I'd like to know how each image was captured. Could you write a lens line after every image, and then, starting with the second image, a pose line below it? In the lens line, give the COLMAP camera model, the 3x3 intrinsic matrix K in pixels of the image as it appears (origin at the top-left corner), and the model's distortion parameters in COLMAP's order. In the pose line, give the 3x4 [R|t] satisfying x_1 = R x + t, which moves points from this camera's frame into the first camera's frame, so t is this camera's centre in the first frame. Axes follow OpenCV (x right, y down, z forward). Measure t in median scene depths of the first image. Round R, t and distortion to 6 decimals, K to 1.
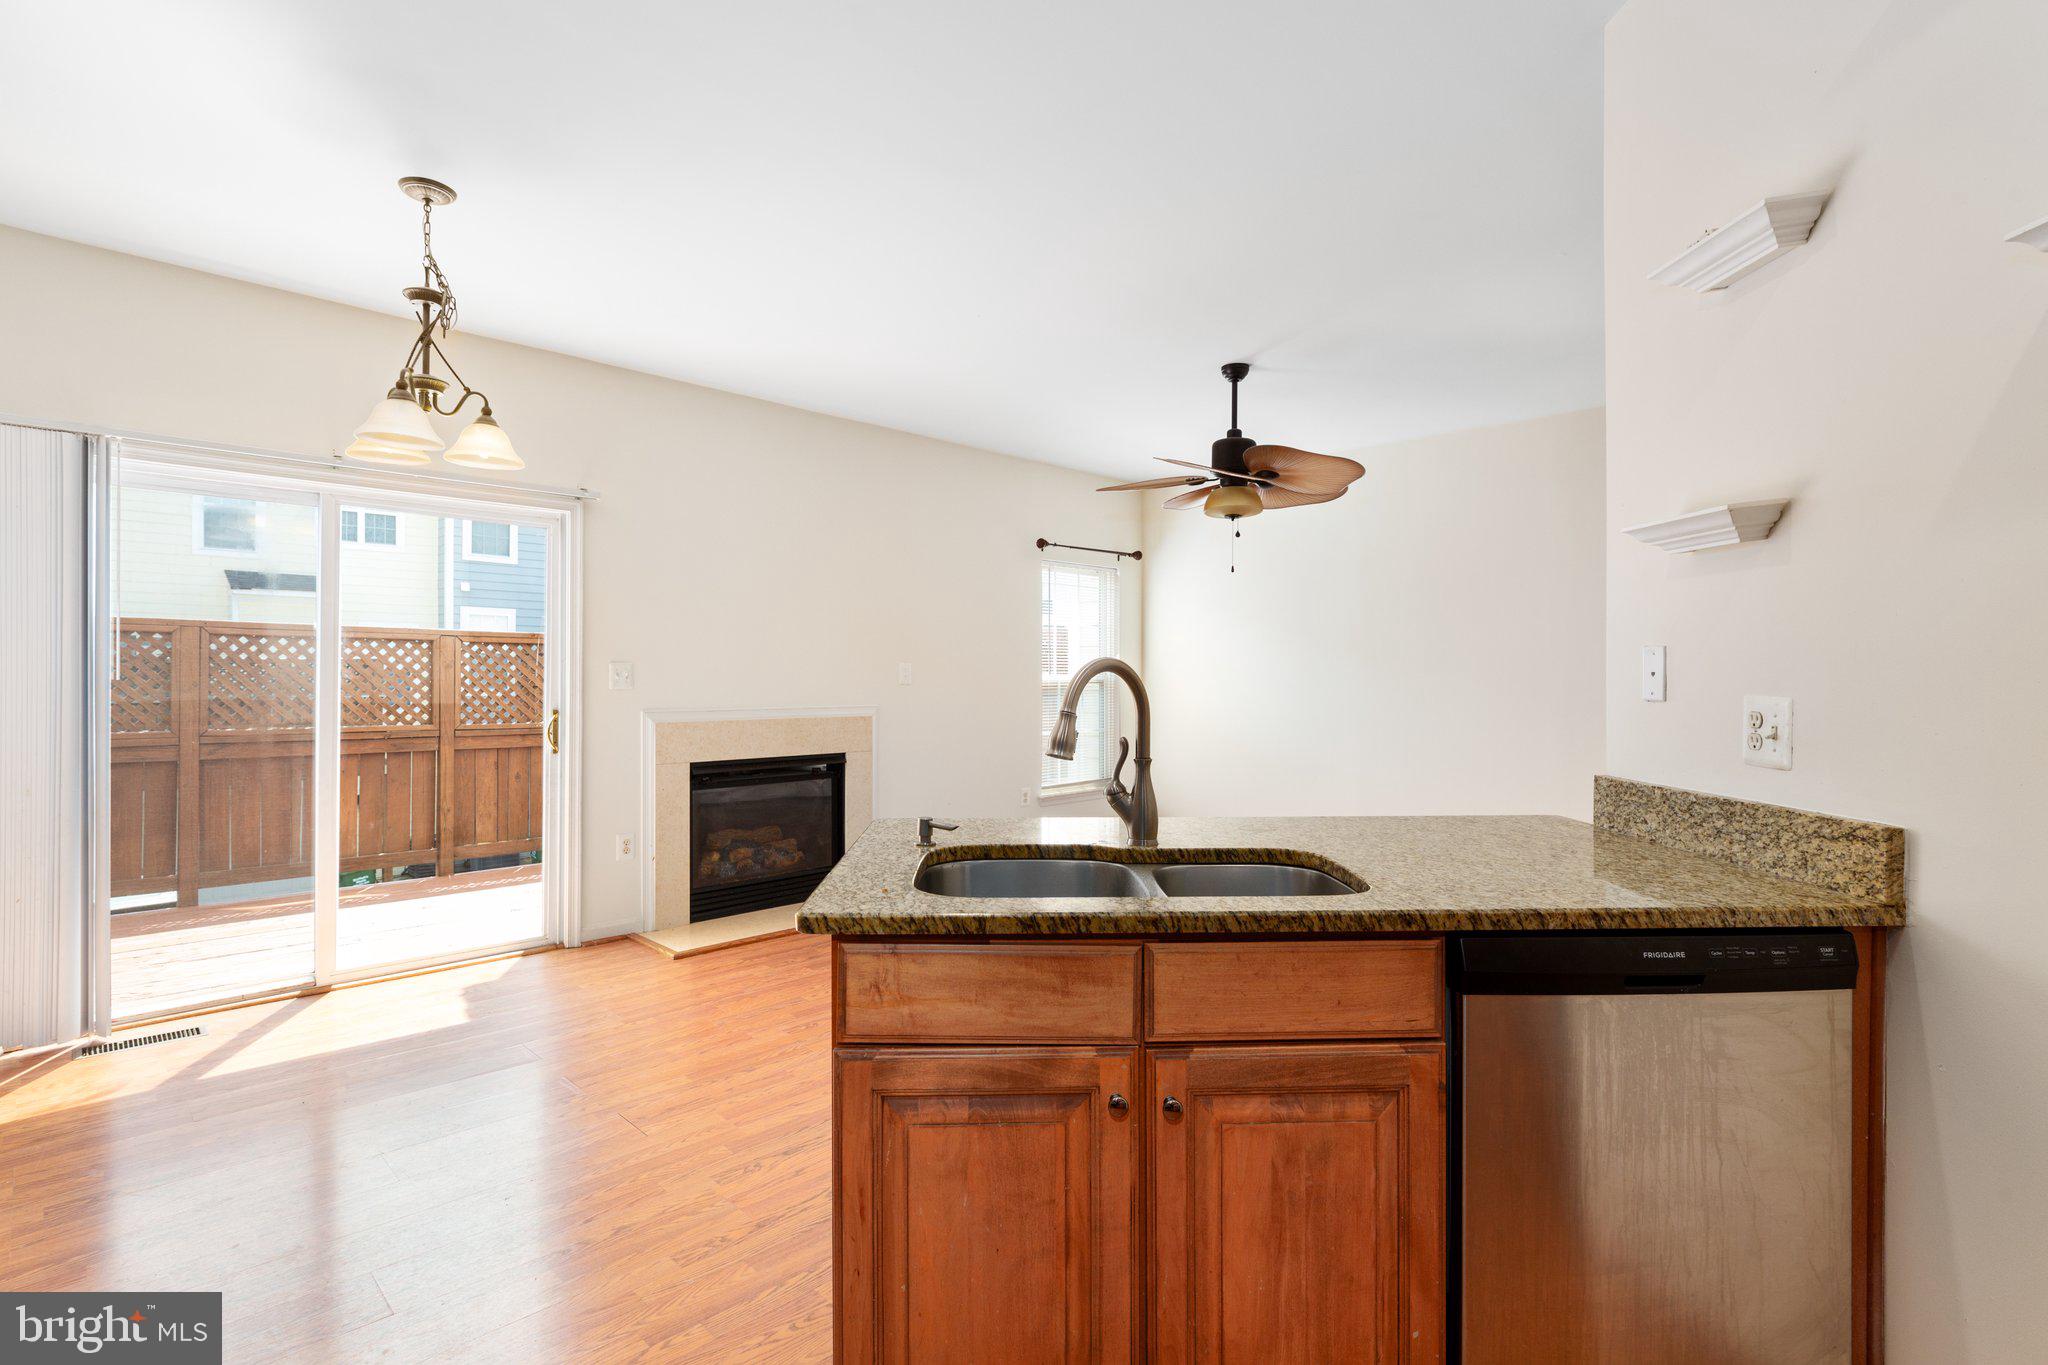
lens RADIAL K [[982.7, 0, 1024.0], [0, 982.7, 682.5], [0, 0, 1]] dist [0.002716, 0.000247]
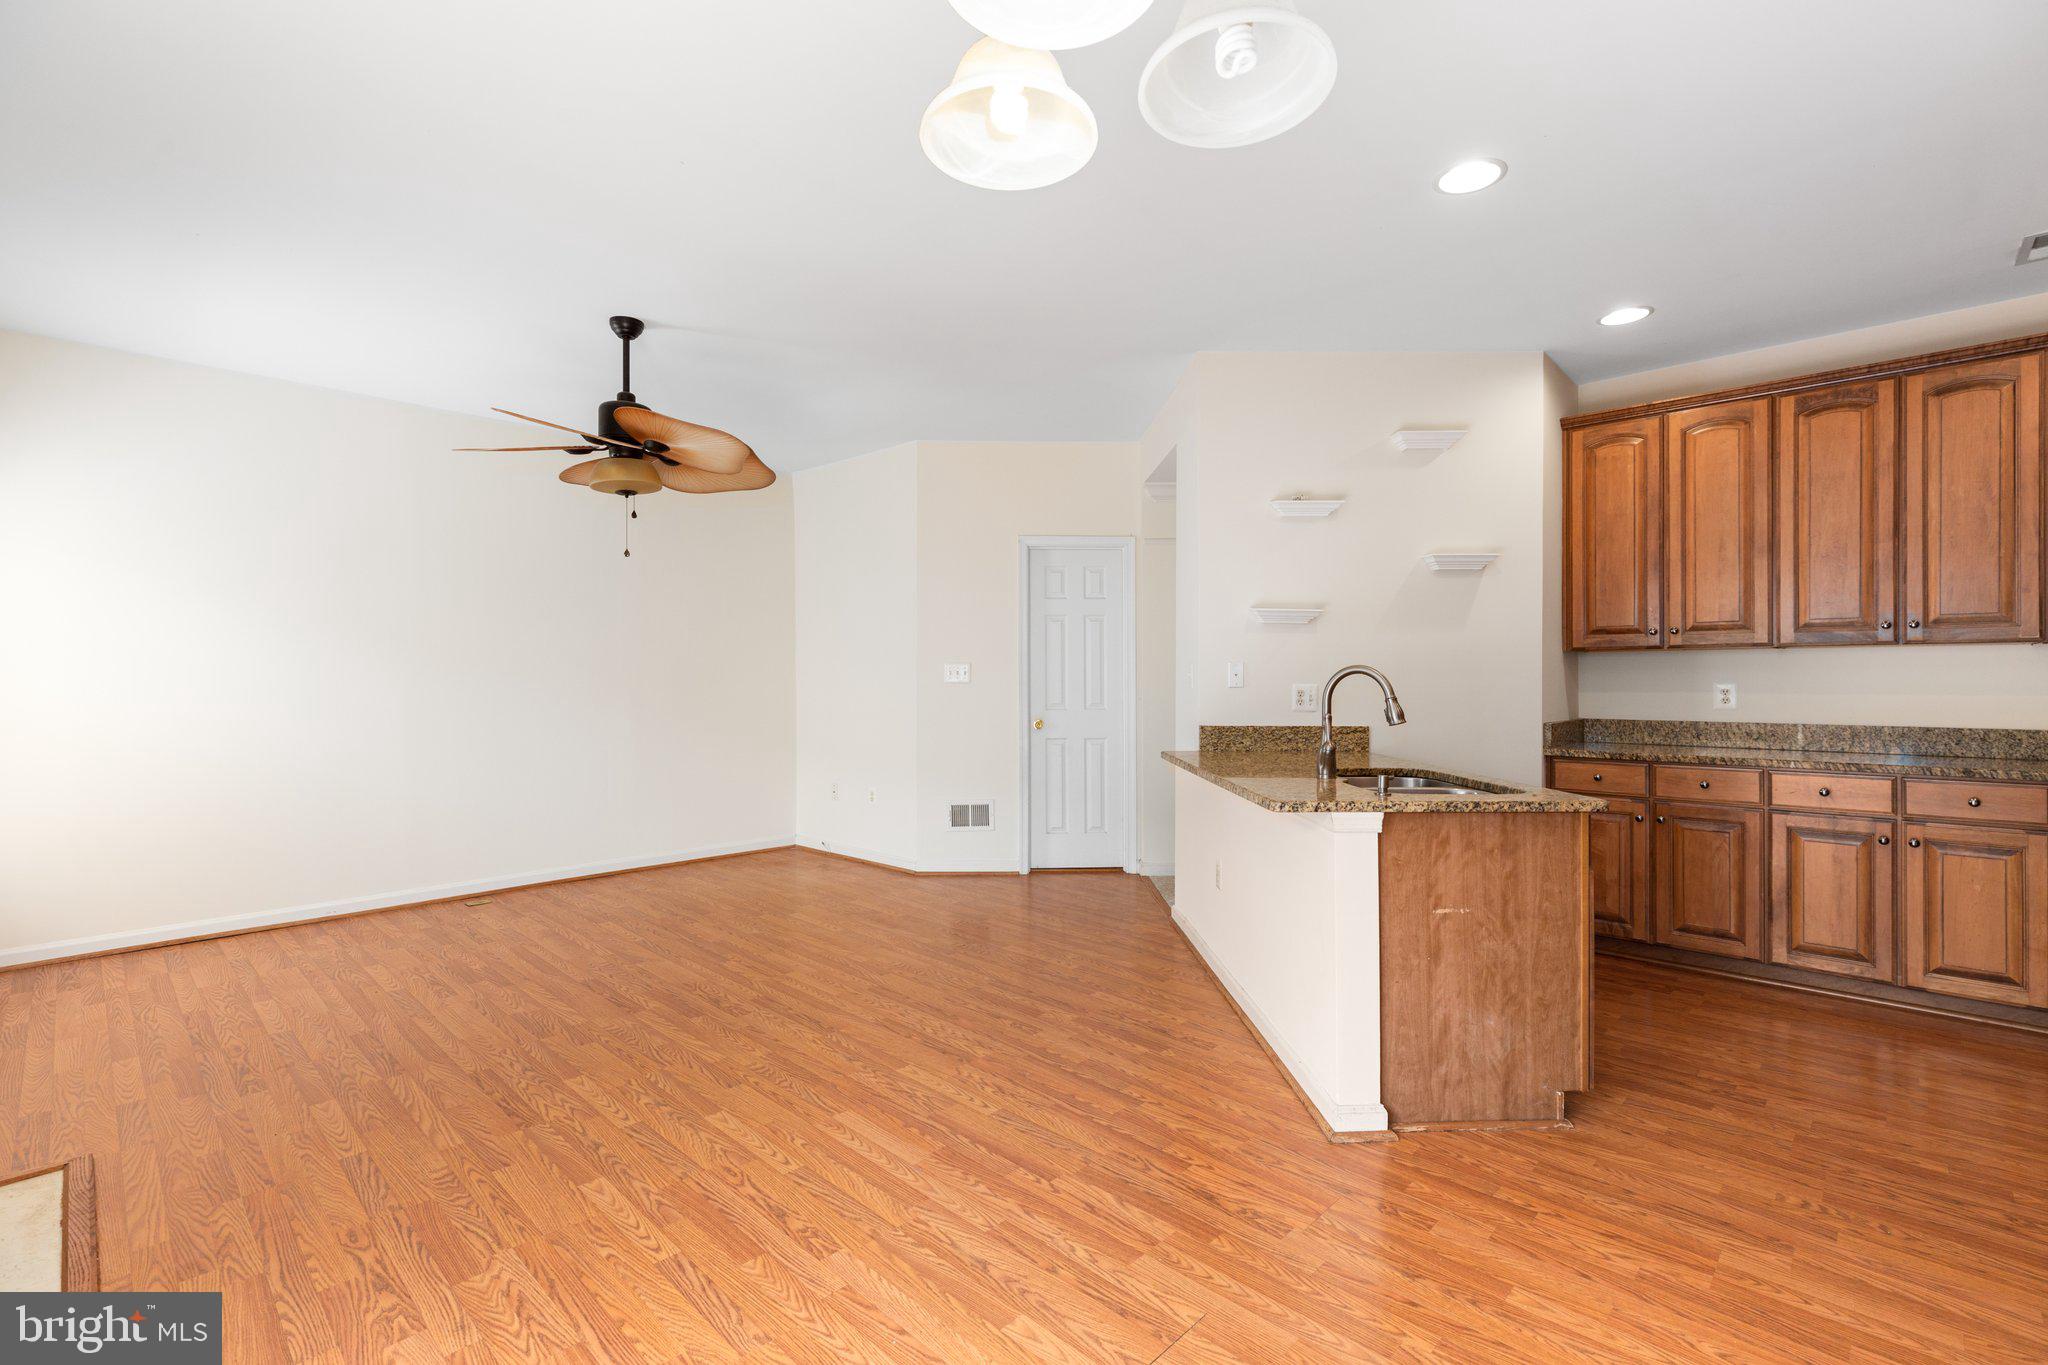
lens RADIAL K [[911.2, 0, 1030.5], [0, 911.2, 677.9], [0, 0, 1]] dist [0.006572, 0.000275]
pose [[-0.012244, -0.002994, 0.999921, -1.270255], [0.005054, 0.999983, 0.003057, -0.010255], [-0.999912, 0.005091, -0.012229, 1.371103]]
